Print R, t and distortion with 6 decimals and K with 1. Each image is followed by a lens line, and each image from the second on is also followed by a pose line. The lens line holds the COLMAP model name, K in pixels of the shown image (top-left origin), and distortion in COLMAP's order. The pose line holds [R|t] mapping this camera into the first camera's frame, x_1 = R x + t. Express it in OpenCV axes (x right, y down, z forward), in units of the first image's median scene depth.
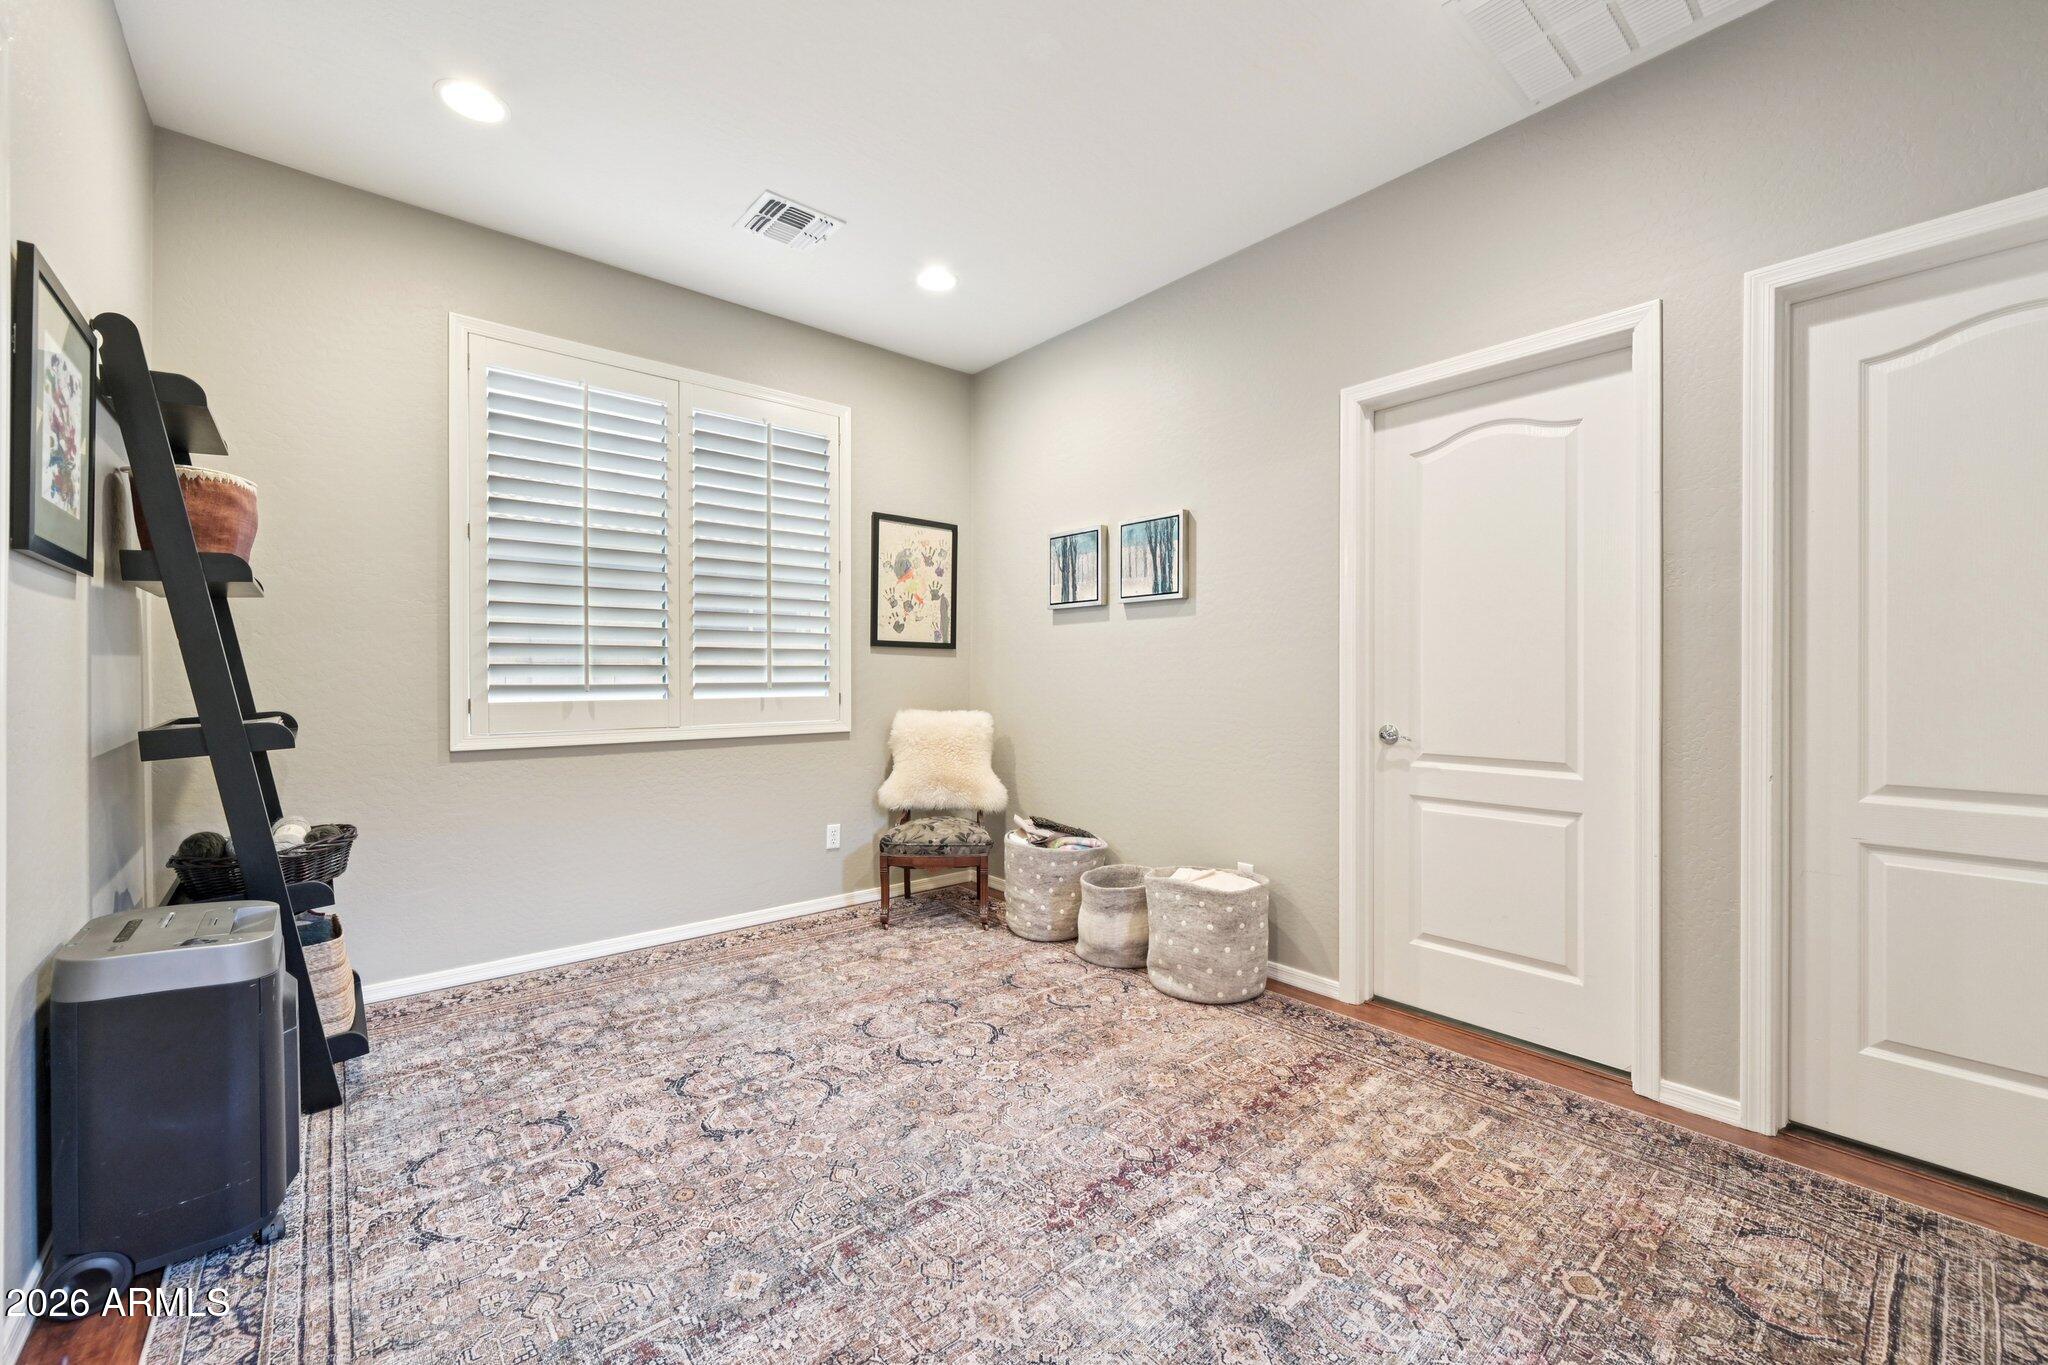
lens RADIAL K [[812.5, 0, 1025.3], [0, 812.5, 684.3], [0, 0, 1]] dist [0.000040, -0.000179]
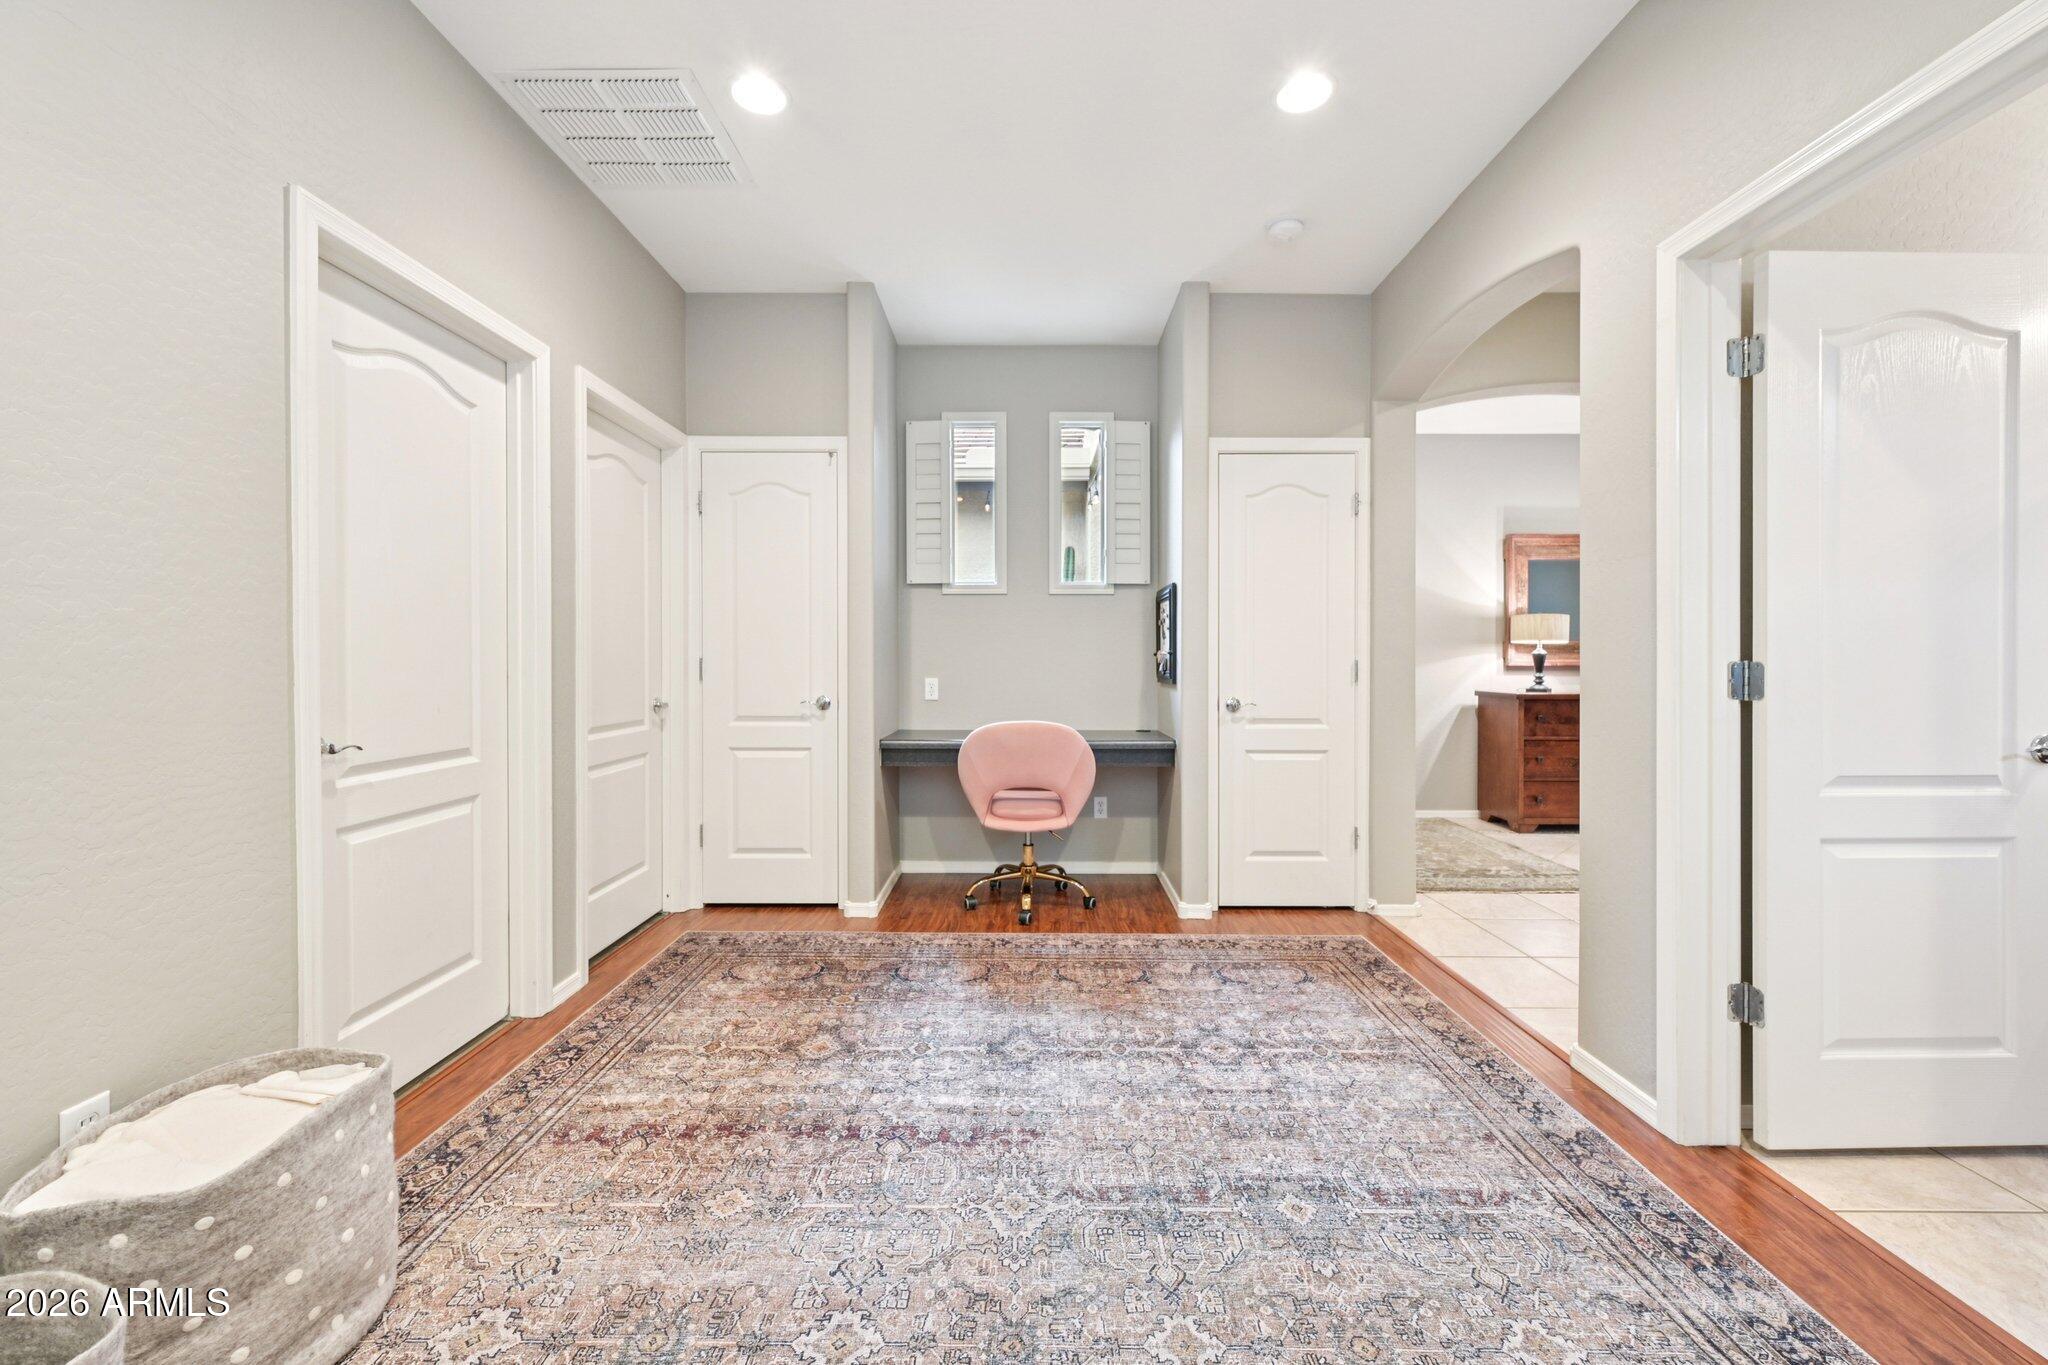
lens RADIAL K [[812.5, 0, 1026.9], [0, 812.5, 663.1], [0, 0, 1]] dist [0.000040, -0.000179]
pose [[-0.756157, -0.005745, 0.654365, -0.652756], [0.003132, 0.999918, 0.012397, -0.021069], [-0.654383, 0.011424, -0.756077, 1.717149]]
